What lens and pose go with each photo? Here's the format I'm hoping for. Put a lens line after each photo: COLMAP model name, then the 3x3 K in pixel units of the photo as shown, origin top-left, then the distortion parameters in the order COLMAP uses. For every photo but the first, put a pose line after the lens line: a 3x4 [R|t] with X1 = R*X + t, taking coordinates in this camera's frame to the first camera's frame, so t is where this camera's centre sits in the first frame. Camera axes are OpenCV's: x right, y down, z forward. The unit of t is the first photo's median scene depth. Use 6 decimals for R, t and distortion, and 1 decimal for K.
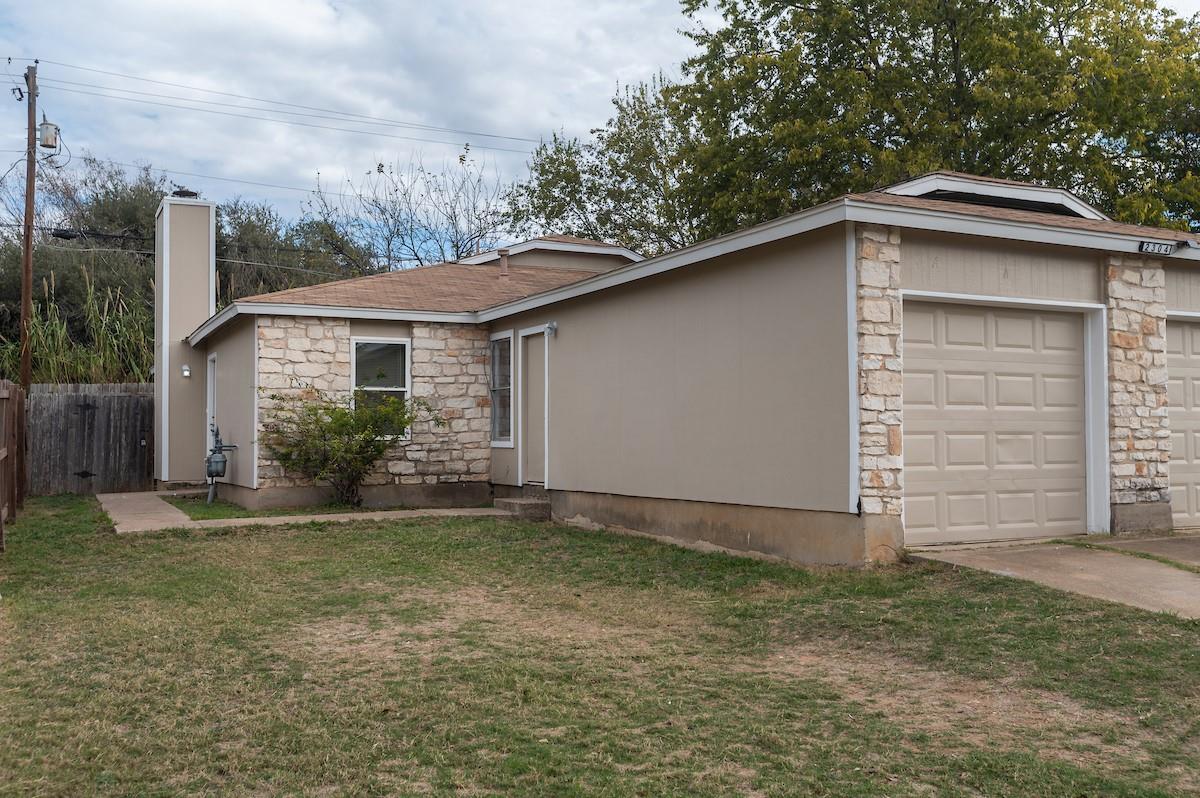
lens RADIAL K [[1087.8, 0, 599.5], [0, 1087.8, 398.1], [0, 0, 1]] dist [-0.018649, 0.037165]
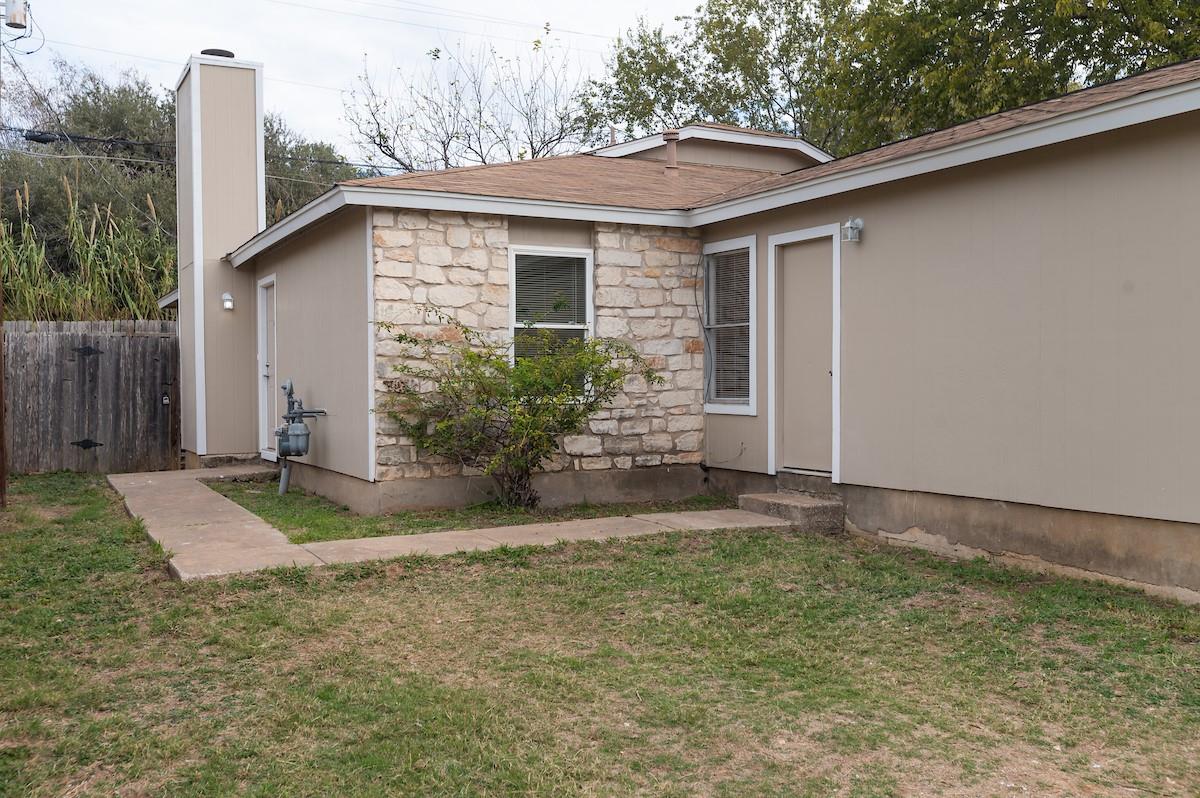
lens RADIAL K [[1087.8, 0, 601.5], [0, 1087.8, 400.0], [0, 0, 1]] dist [-0.018649, 0.037165]
pose [[0.999709, 0.000399, 0.024131, -0.183870], [-0.001746, 0.998437, 0.055863, -0.000575], [-0.024071, -0.055889, 0.998147, 0.334763]]
